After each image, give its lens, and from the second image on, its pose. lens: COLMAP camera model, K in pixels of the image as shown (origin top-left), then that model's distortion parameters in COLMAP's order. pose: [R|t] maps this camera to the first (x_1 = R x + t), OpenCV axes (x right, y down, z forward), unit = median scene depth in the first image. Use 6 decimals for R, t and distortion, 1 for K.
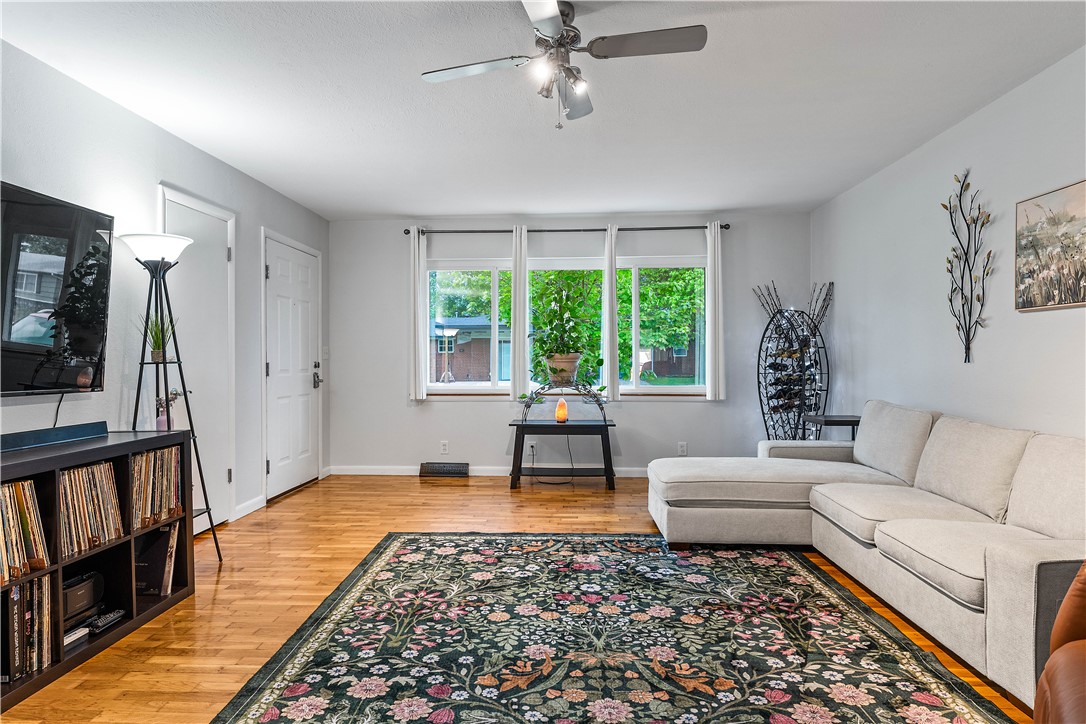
lens RADIAL K [[652.2, 0, 539.8], [0, 652.2, 364.0], [0, 0, 1]] dist [-0.029372, -0.000011]
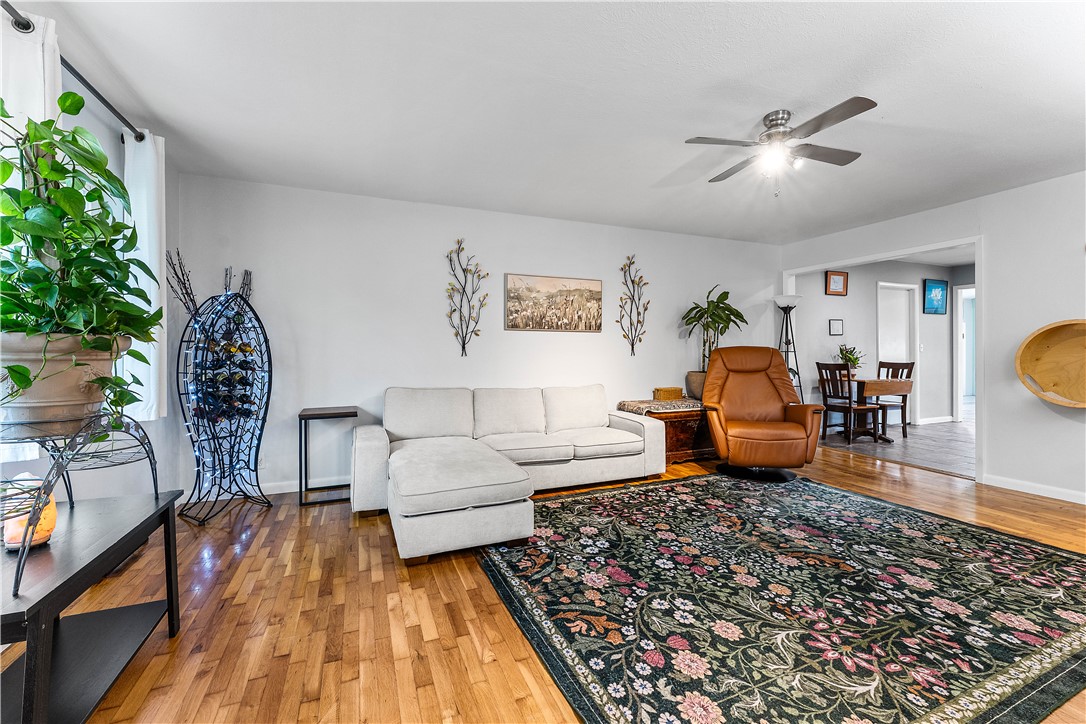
lens RADIAL K [[439.0, 0, 536.1], [0, 439.0, 356.2], [0, 0, 1]] dist [0.000195, 0.000037]
pose [[-0.448653, -0.006707, 0.893681, -0.512923], [0.006816, 0.999917, 0.010926, -0.016041], [-0.893680, 0.010993, -0.448570, 1.612666]]
